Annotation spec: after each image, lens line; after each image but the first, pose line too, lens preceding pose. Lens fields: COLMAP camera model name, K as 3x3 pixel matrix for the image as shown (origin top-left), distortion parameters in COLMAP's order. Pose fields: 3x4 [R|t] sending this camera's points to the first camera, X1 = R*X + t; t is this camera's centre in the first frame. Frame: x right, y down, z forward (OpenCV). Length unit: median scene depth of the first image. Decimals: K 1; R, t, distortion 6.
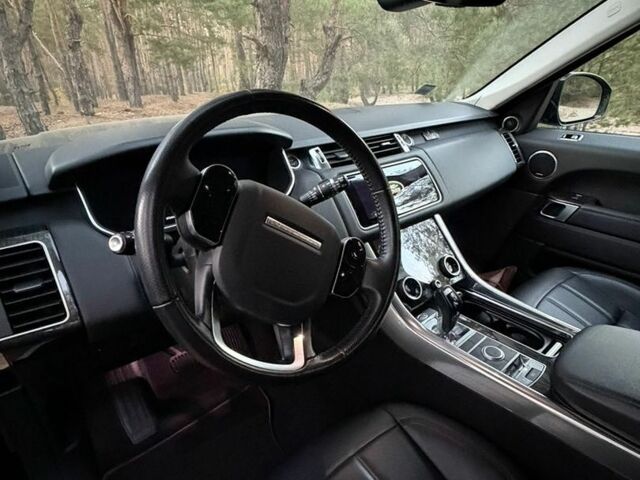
lens RADIAL K [[394.6, 0, 323.0], [0, 394.6, 242.2], [0, 0, 1]] dist [0.001865, -0.002126]
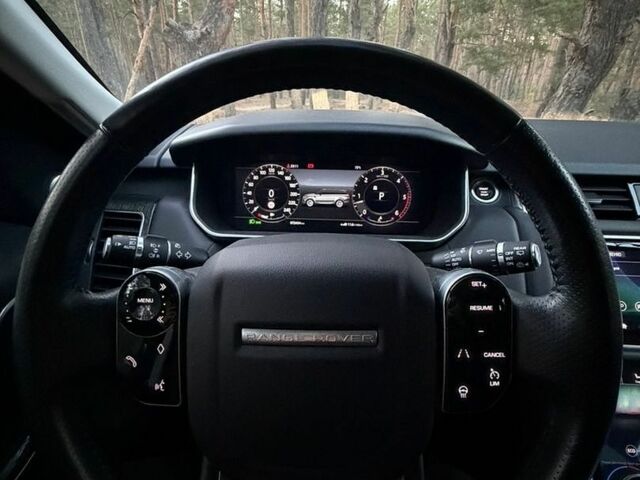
lens RADIAL K [[352.6, 0, 319.2], [0, 352.6, 236.8], [0, 0, 1]] dist [0.000373, 0.000283]
pose [[0.729613, 0.303929, -0.612611, 0.069093], [-0.298091, 0.947574, 0.115088, -0.084036], [0.615473, 0.098645, 0.781961, 0.287243]]
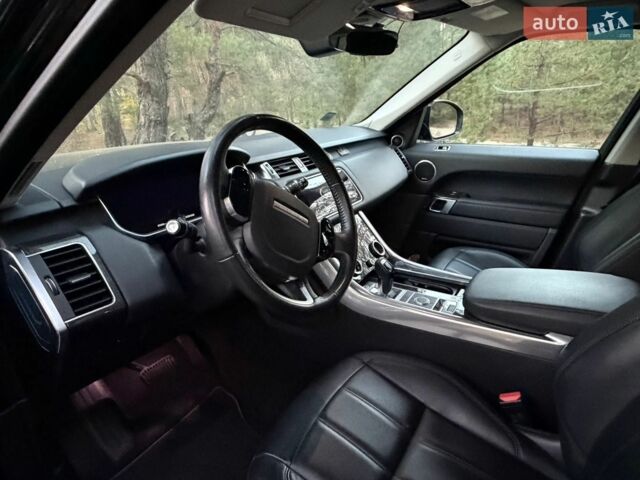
lens RADIAL K [[412.8, 0, 322.2], [0, 412.8, 243.3], [0, 0, 1]] dist [-0.008409, -0.000963]
pose [[0.956465, -0.114222, 0.268566, -0.150391], [0.136585, 0.988424, -0.066054, 0.079051], [-0.257912, 0.099860, 0.960994, -0.170729]]
